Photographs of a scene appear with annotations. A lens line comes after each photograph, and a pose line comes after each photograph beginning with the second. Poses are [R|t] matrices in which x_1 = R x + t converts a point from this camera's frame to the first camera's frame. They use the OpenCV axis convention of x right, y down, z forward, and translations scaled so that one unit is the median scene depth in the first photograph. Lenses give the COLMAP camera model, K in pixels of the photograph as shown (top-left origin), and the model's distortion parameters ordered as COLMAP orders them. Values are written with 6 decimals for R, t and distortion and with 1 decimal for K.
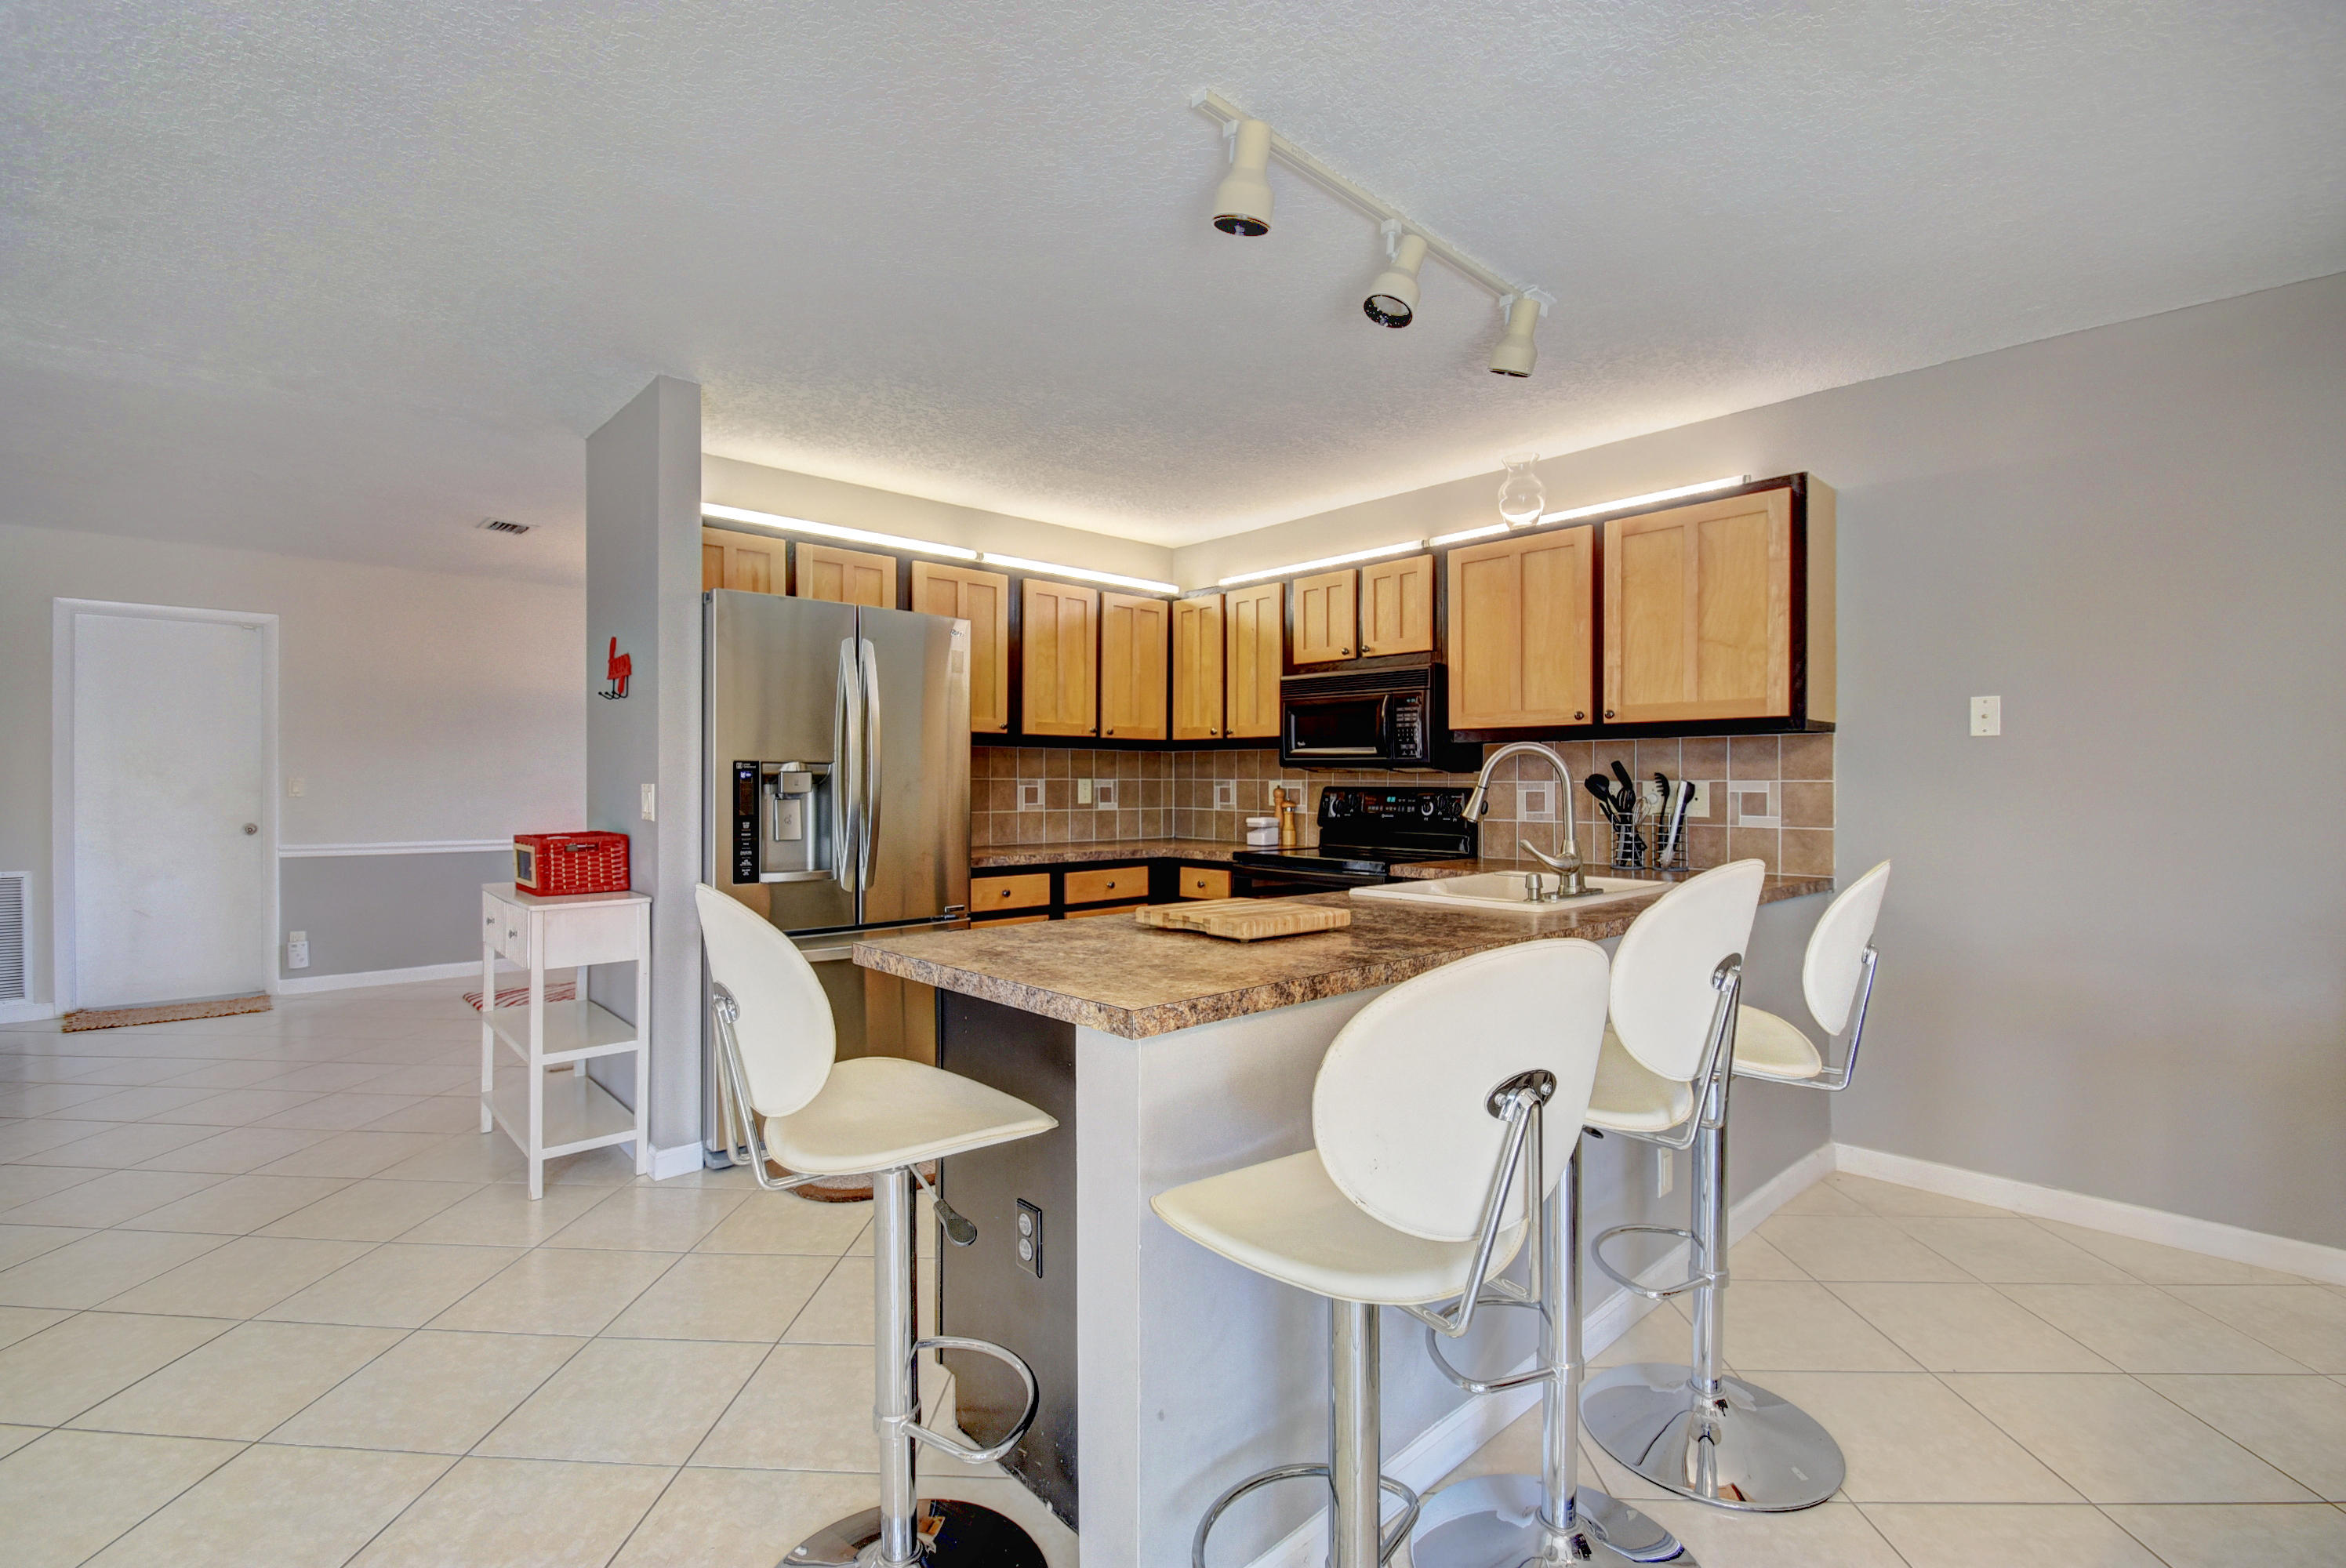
lens RADIAL K [[1037.3, 0, 1173.0], [0, 1037.3, 784.0], [0, 0, 1]] dist [0.008403, -0.000542]
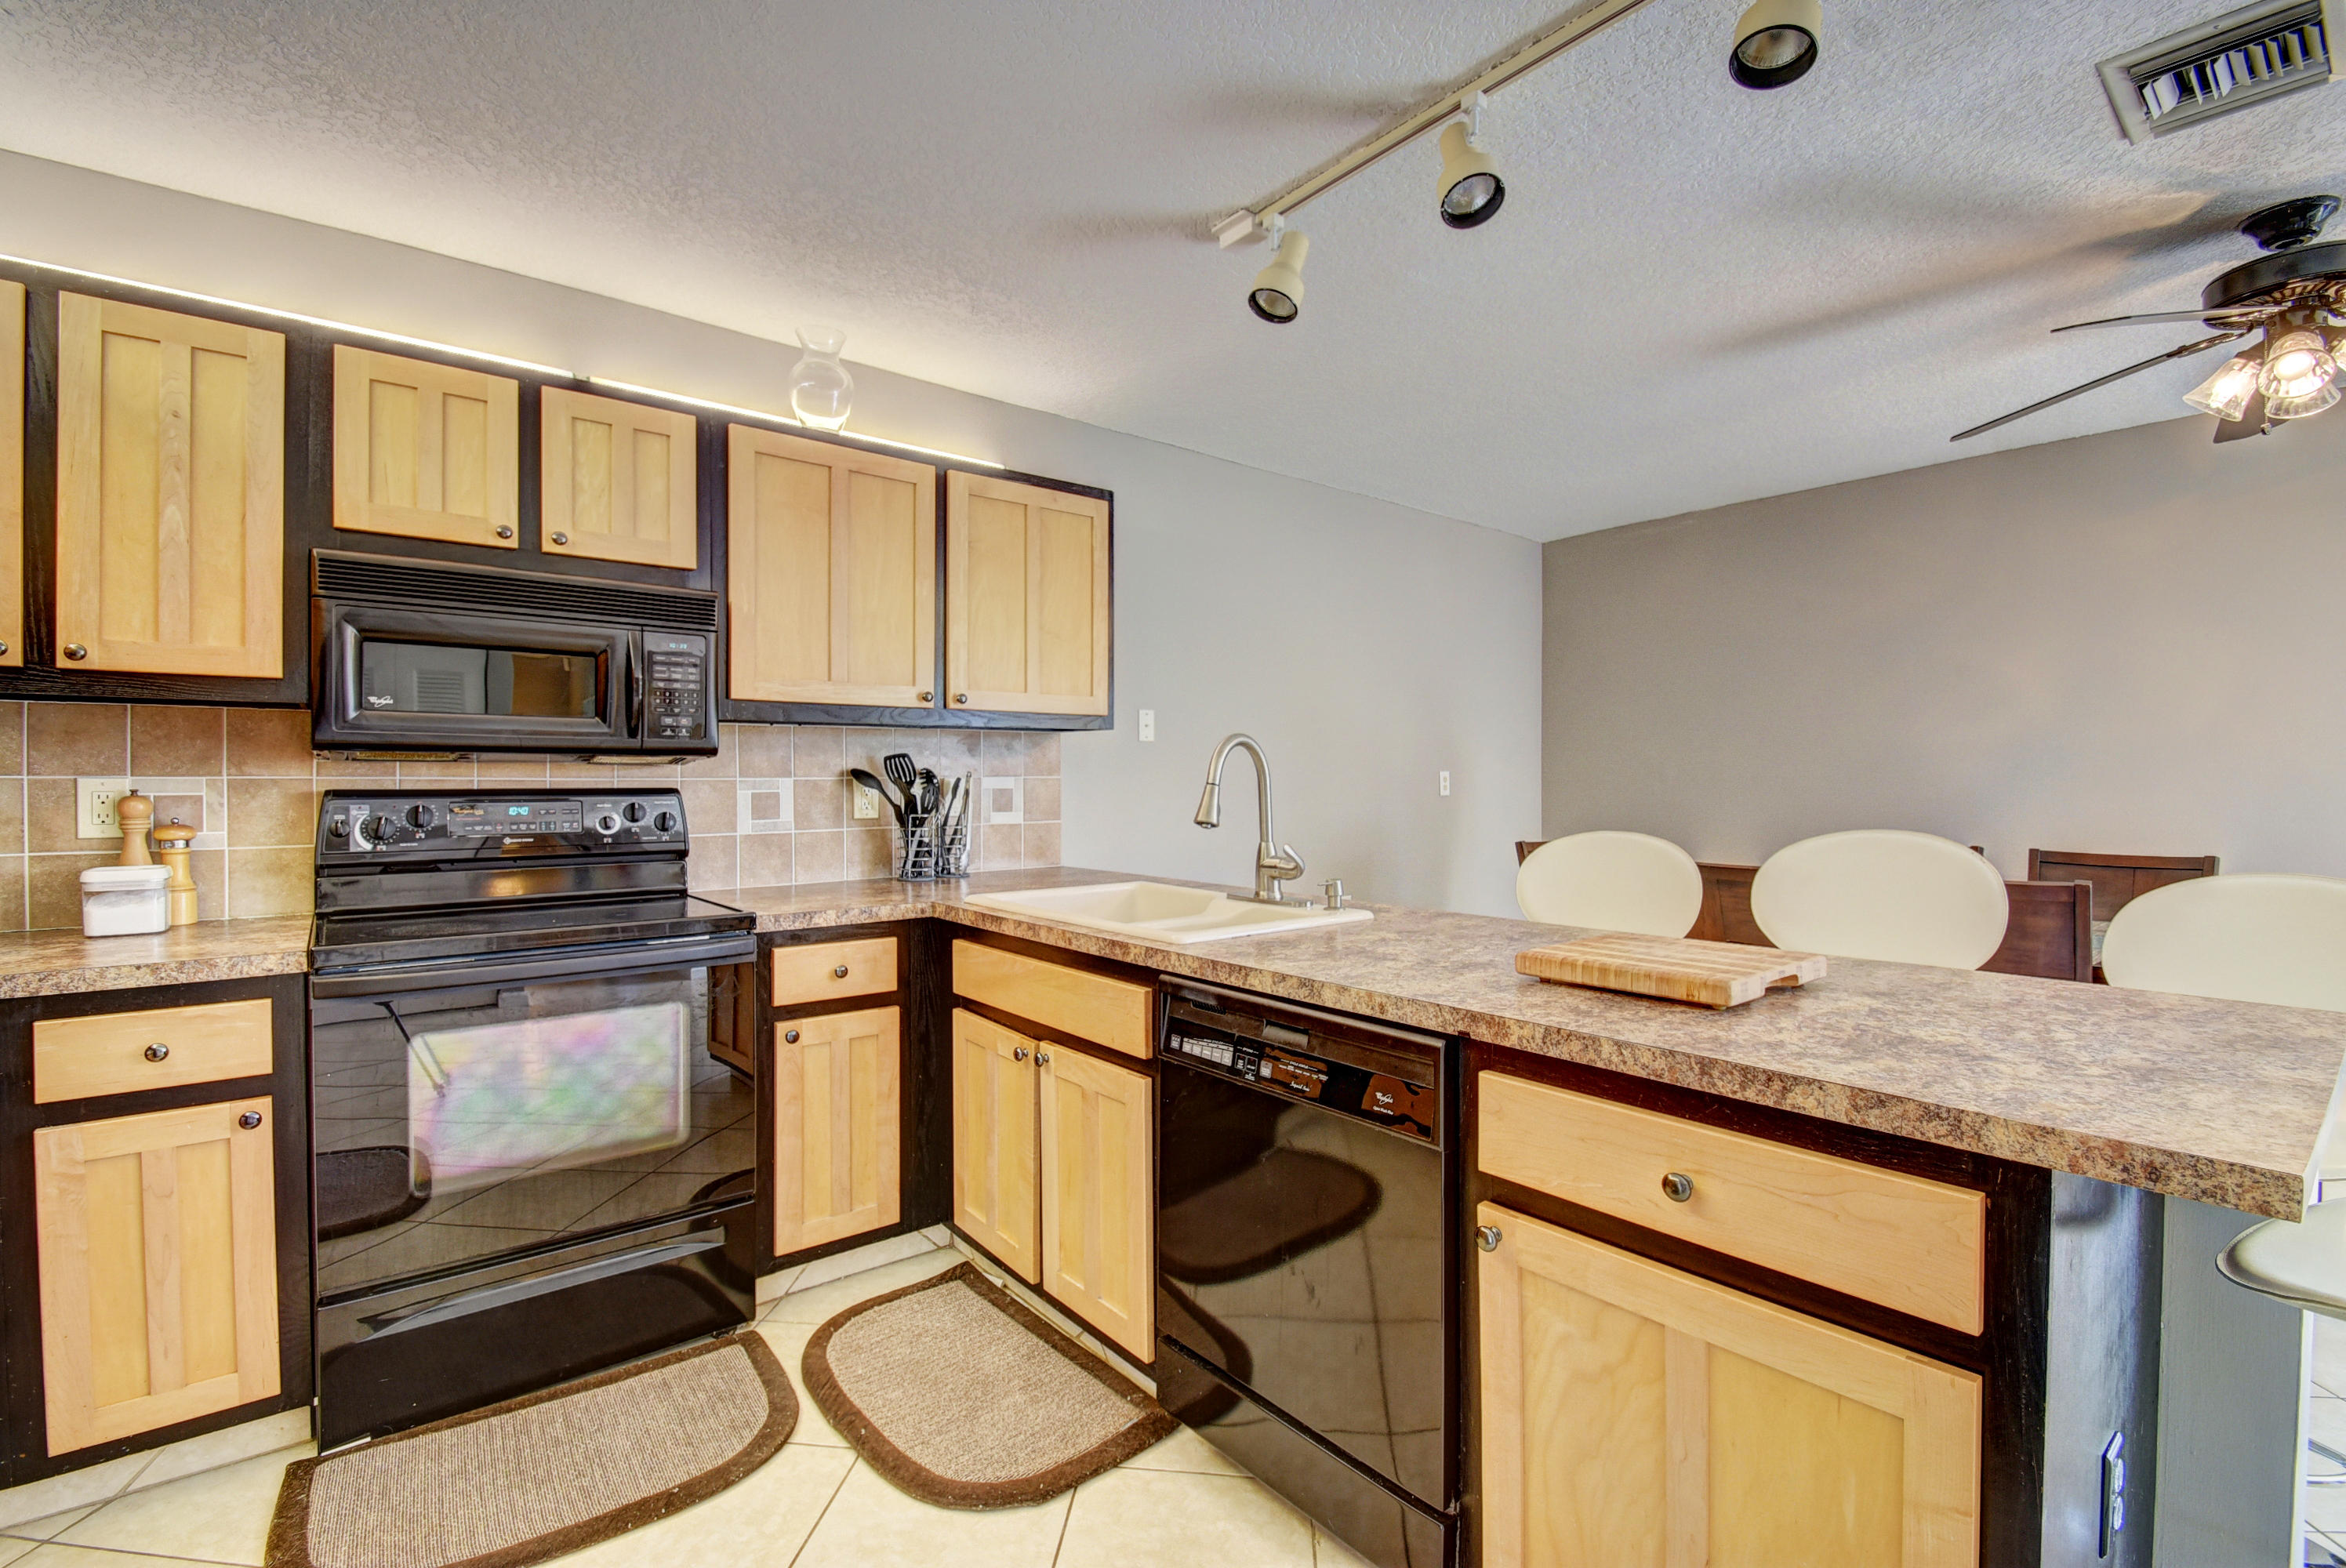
lens RADIAL K [[1037.3, 0, 1173.0], [0, 1037.3, 784.0], [0, 0, 1]] dist [0.008403, -0.000542]
pose [[0.068366, -0.019722, 0.997465, -0.349093], [-0.007515, 0.999766, 0.020282, -0.014816], [-0.997632, -0.008883, 0.068202, 0.648832]]
